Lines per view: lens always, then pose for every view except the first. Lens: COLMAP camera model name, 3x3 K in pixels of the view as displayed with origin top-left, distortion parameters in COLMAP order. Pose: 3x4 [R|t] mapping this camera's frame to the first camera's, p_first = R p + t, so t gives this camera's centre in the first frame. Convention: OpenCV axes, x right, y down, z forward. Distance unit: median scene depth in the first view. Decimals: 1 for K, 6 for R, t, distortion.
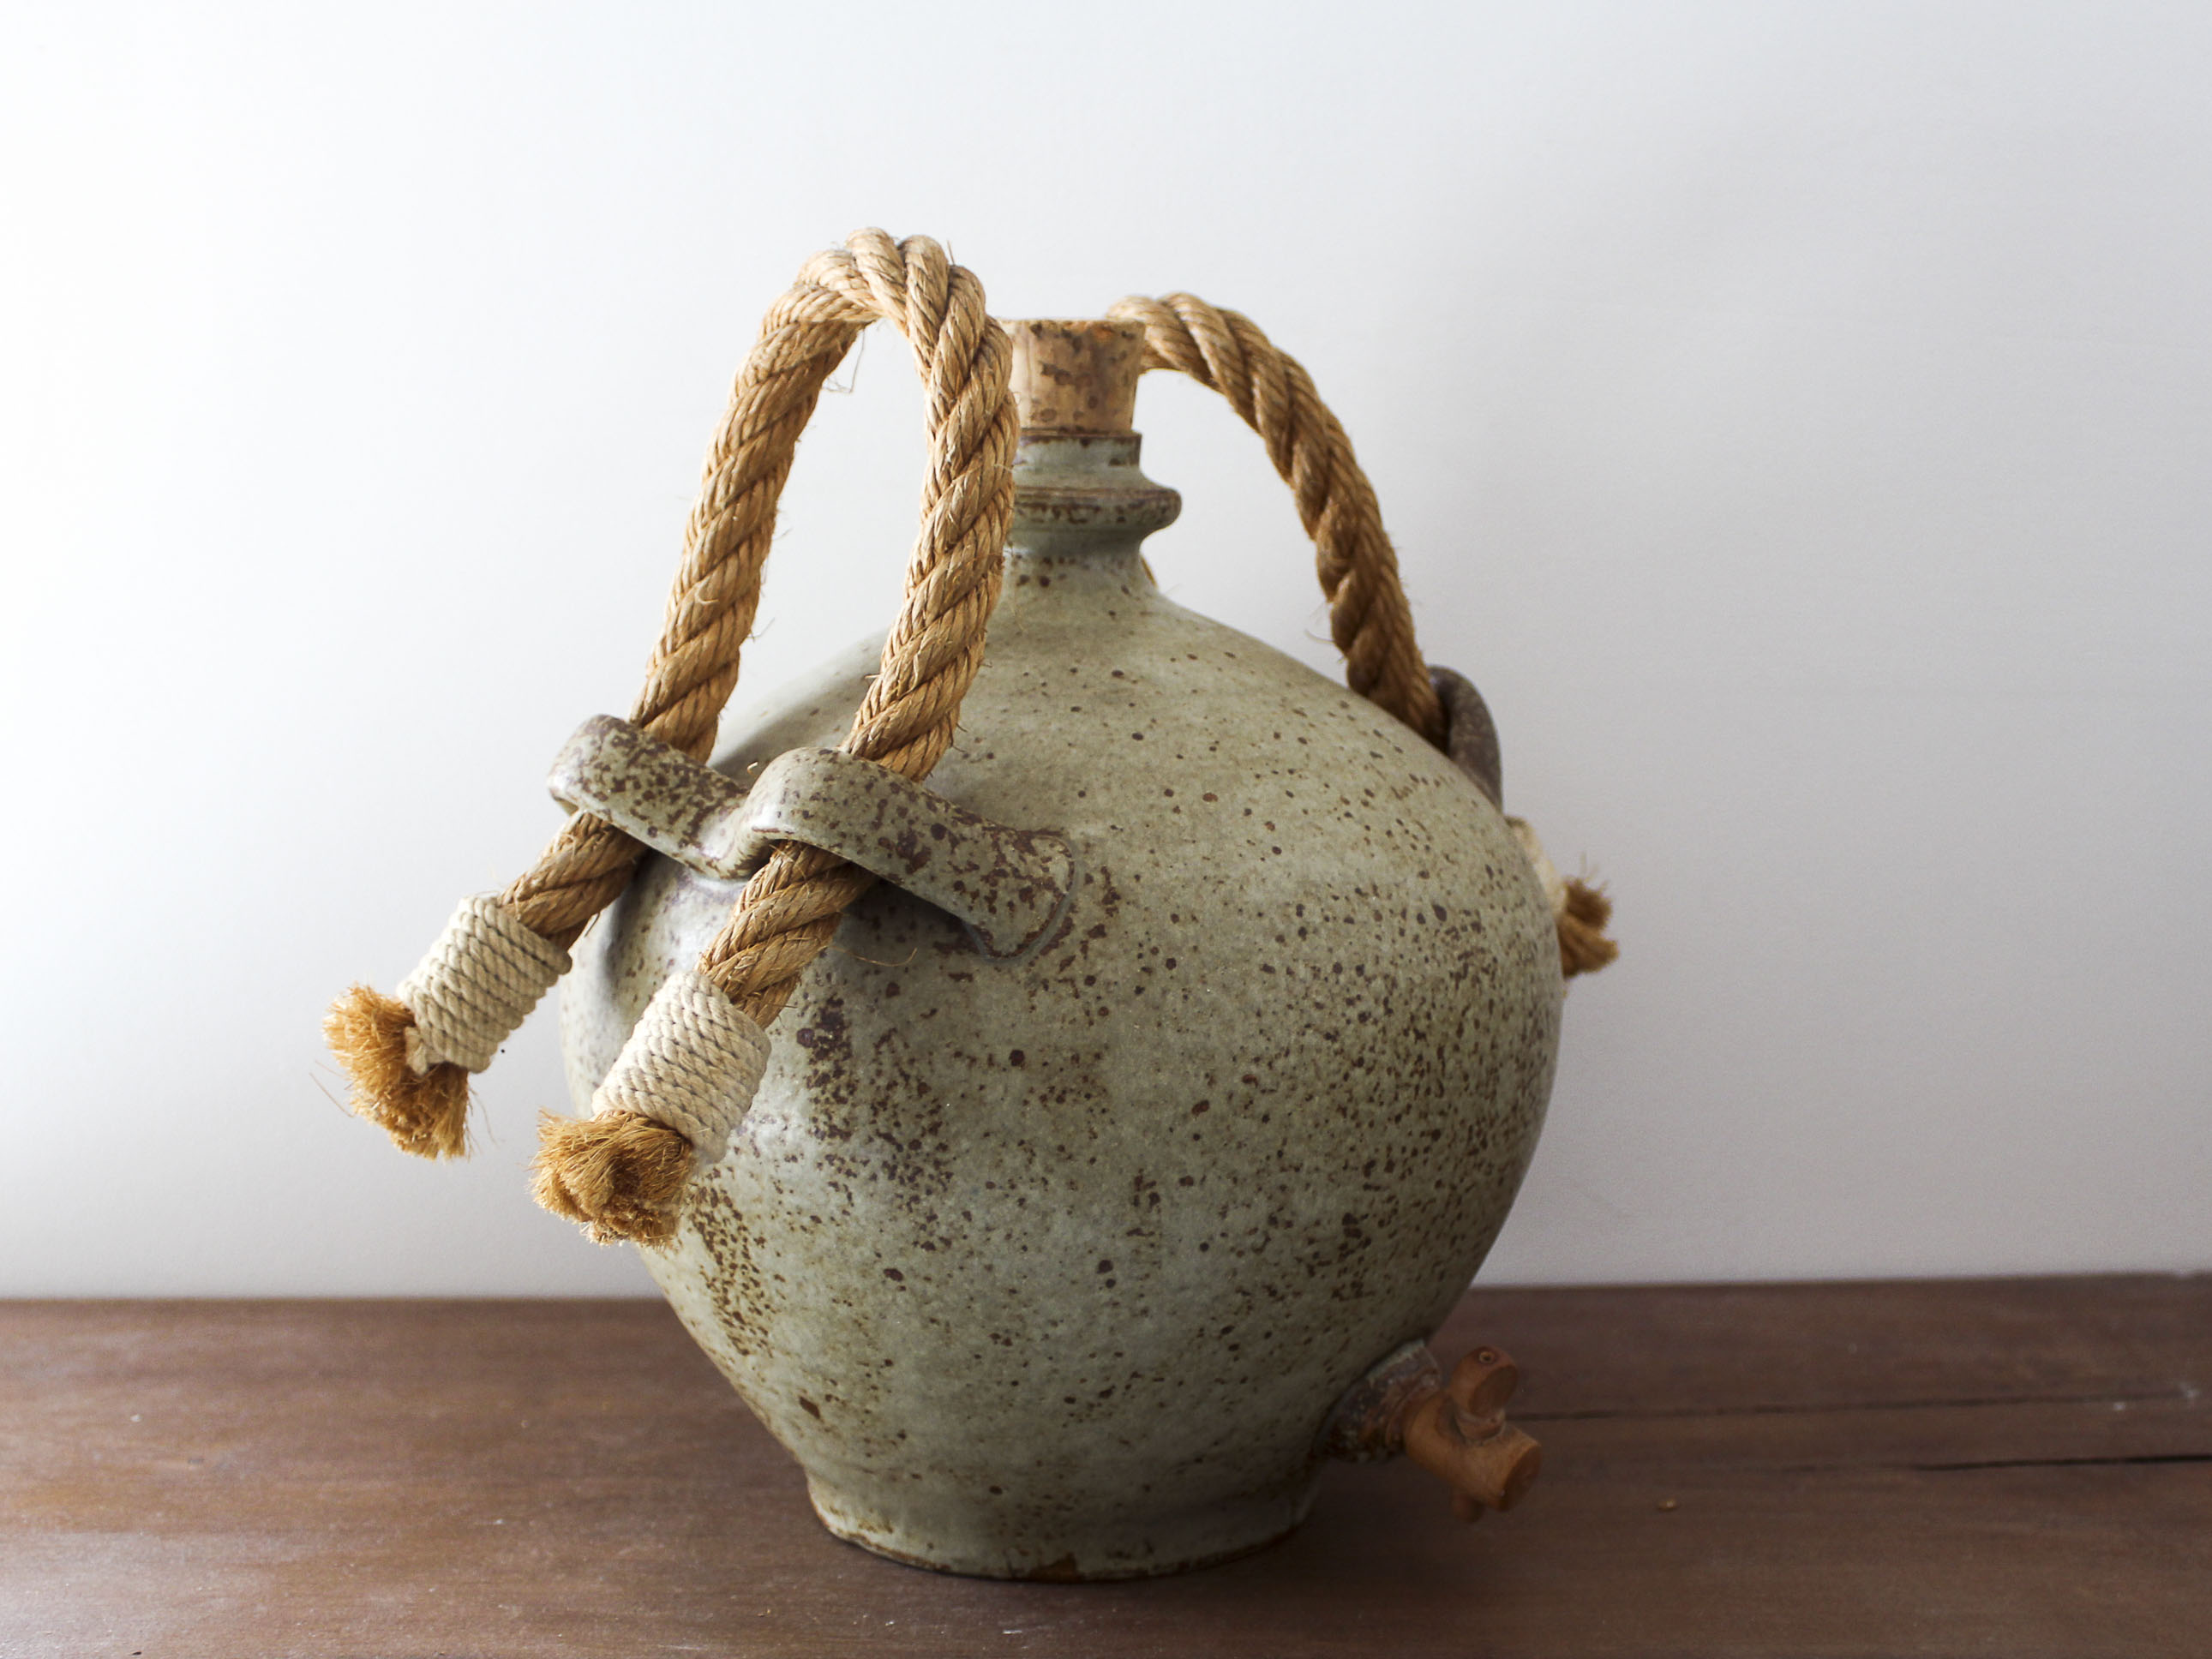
lens RADIAL K [[3517.3, 0, 1106.0], [0, 3517.3, 829.5], [0, 0, 1]] dist [-0.062027, -0.021105]
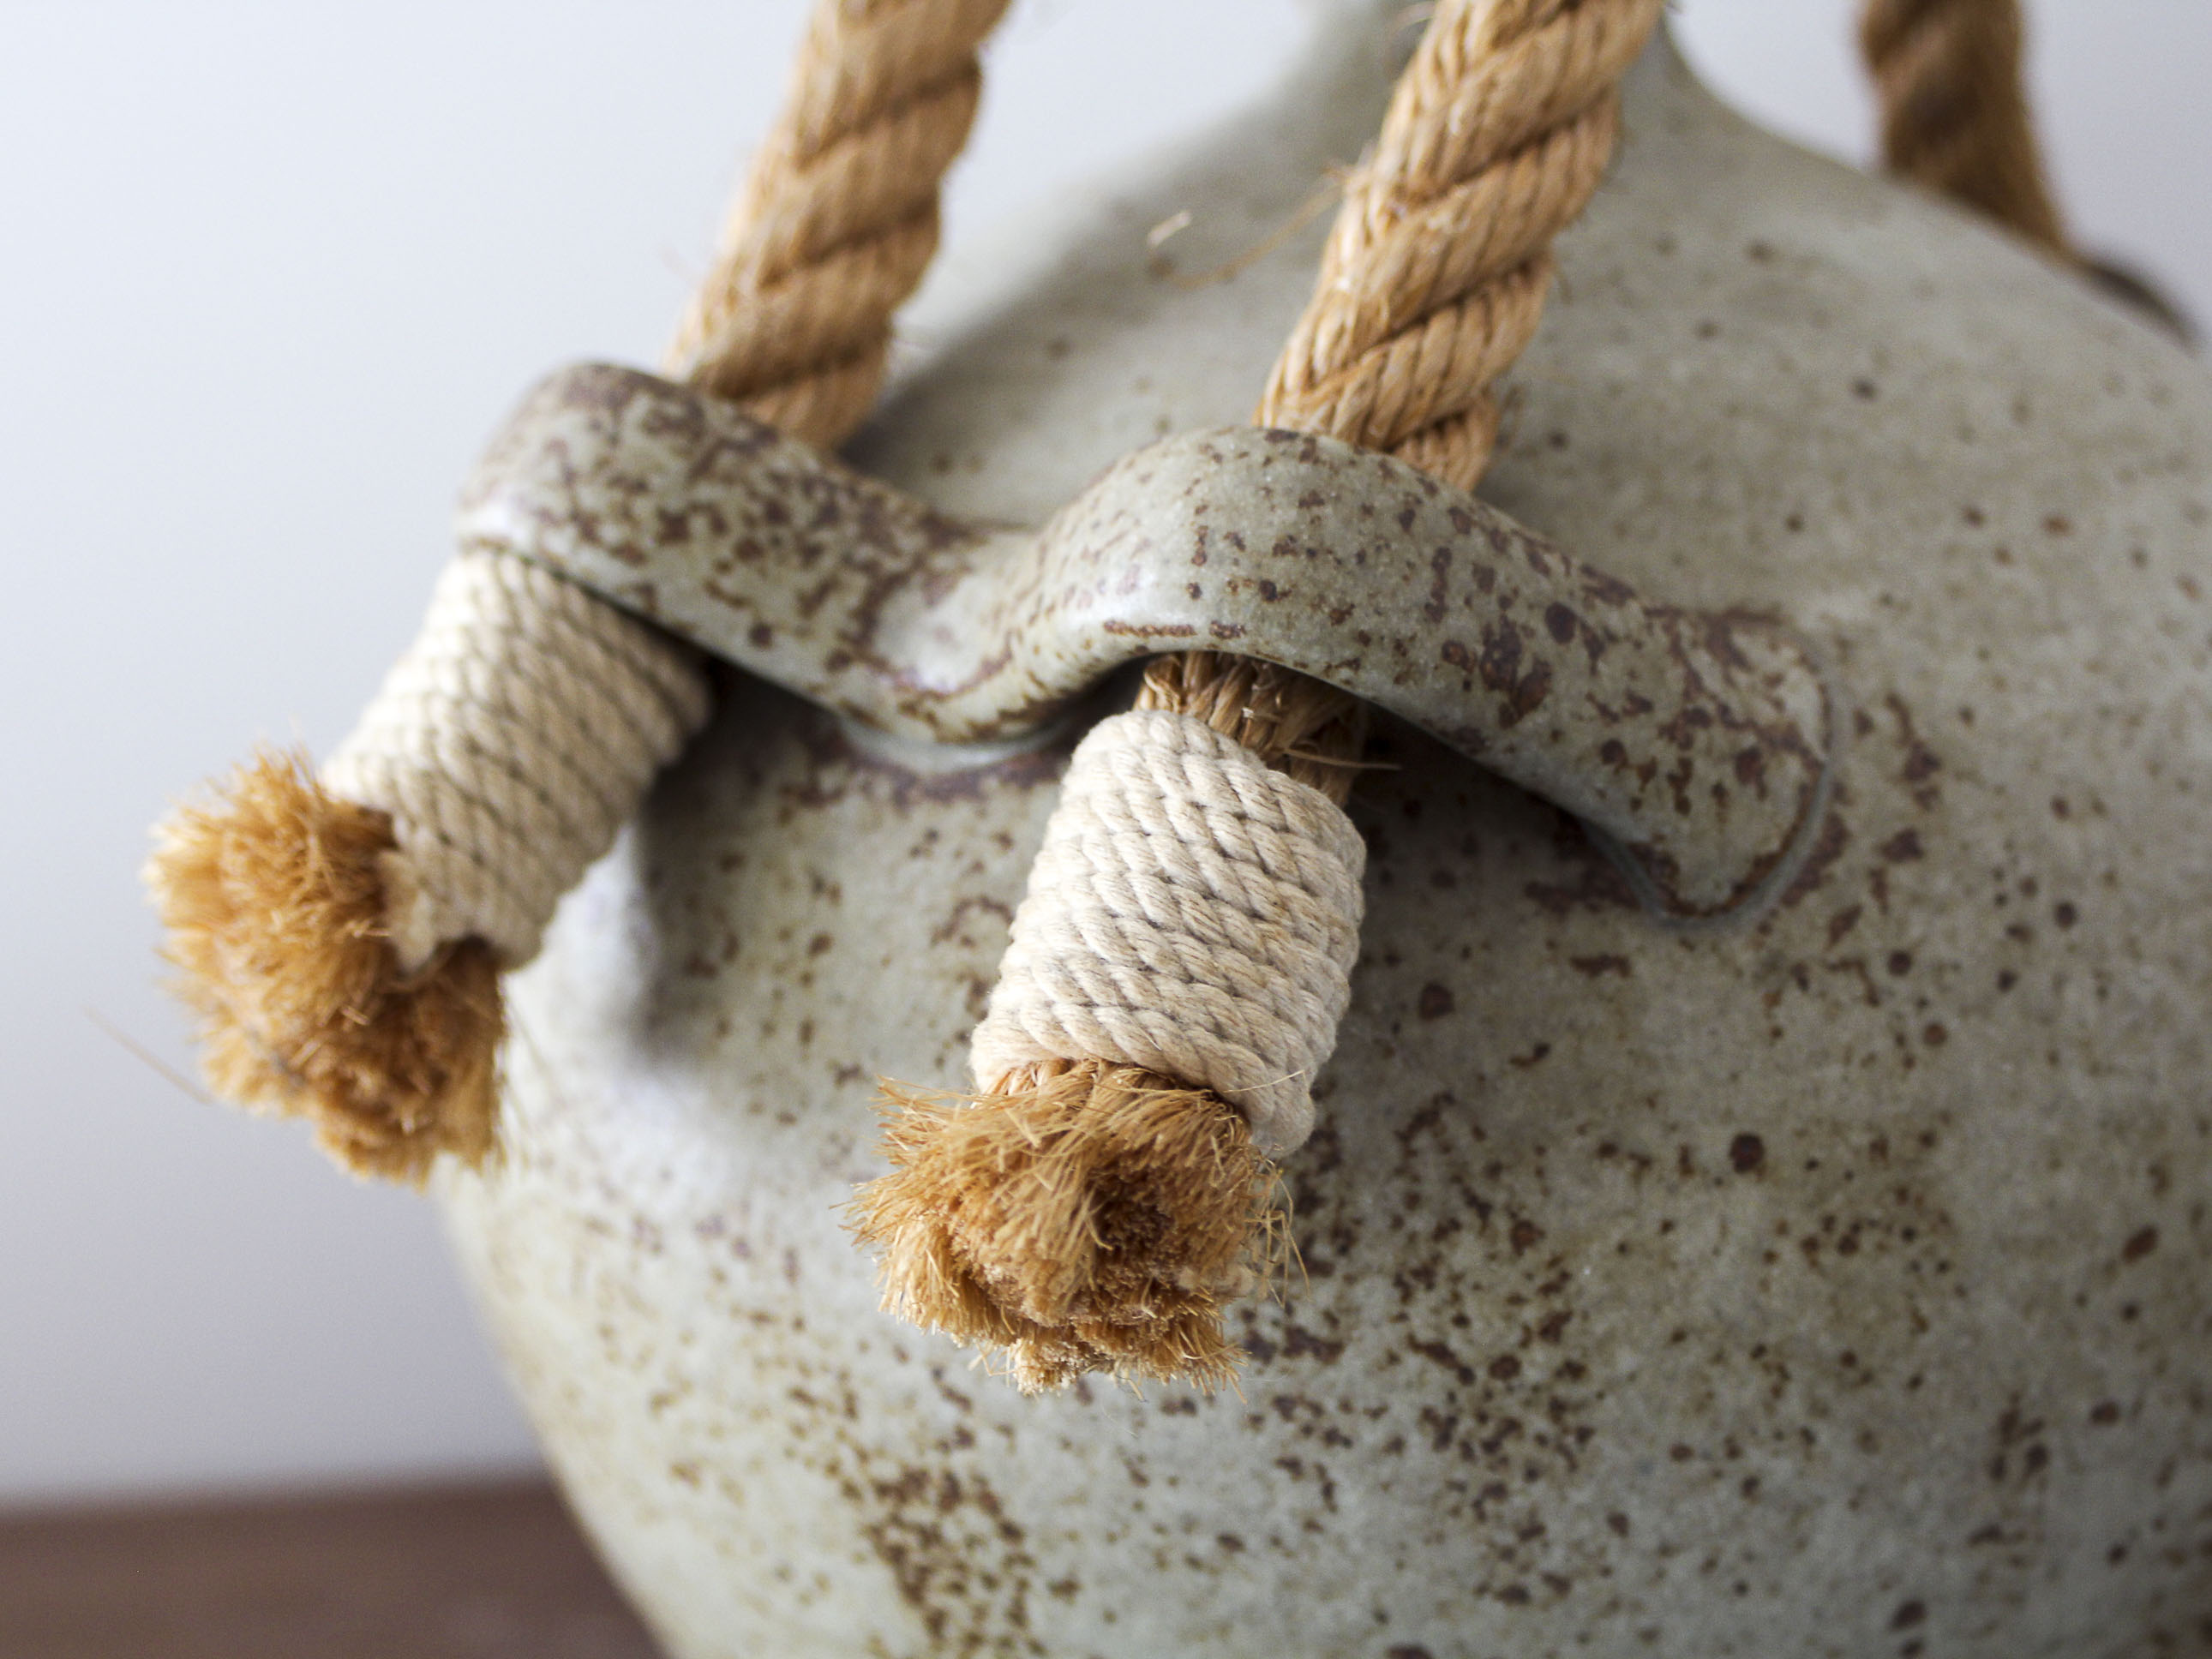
lens RADIAL K [[4659.8, 0, 1106.0], [0, 4659.8, 829.5], [0, 0, 1]] dist [-0.007352, -0.010227]
pose [[0.982123, -0.034152, 0.185115, -0.200438], [0.022789, 0.997743, 0.063171, -0.010869], [-0.186855, -0.057823, 0.980684, 0.460259]]
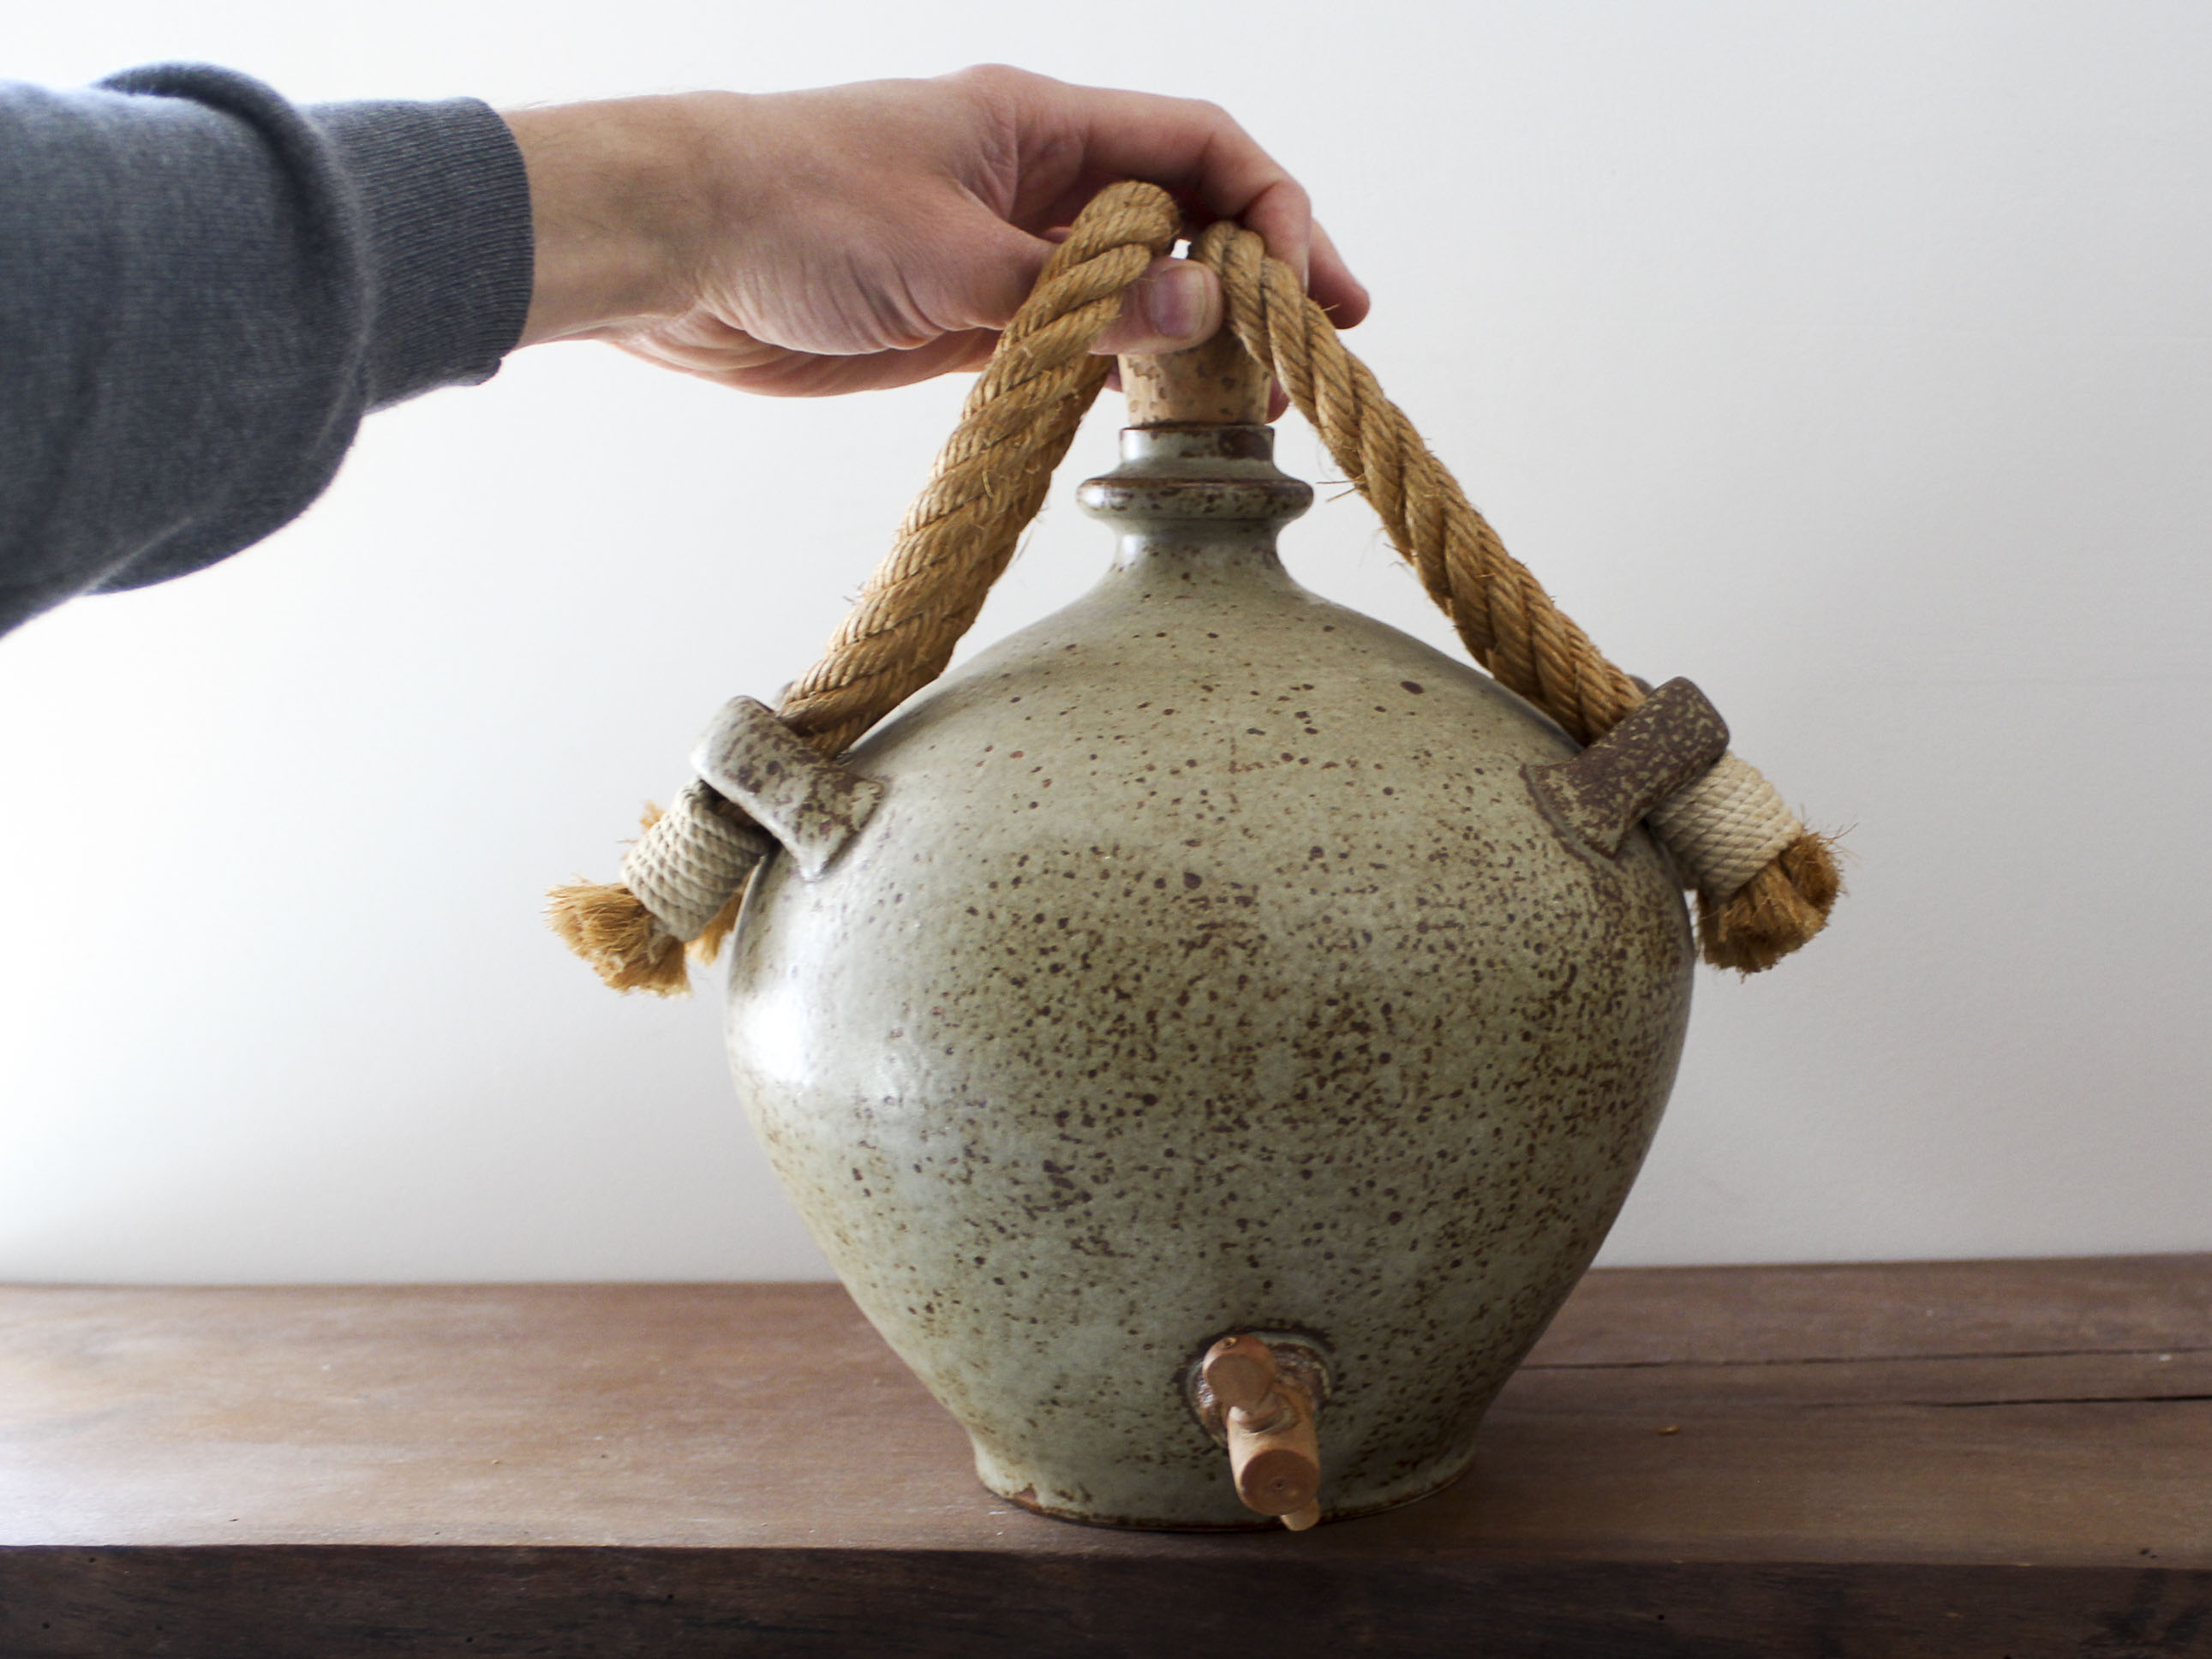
lens RADIAL K [[3517.9, 0, 1106.0], [0, 3517.9, 829.5], [0, 0, 1]] dist [-0.062027, -0.021105]
pose [[0.616897, 0.041108, -0.785970, 0.897239], [-0.092677, 0.995482, -0.020674, 0.033382], [0.781568, 0.085595, 0.617919, 0.378575]]
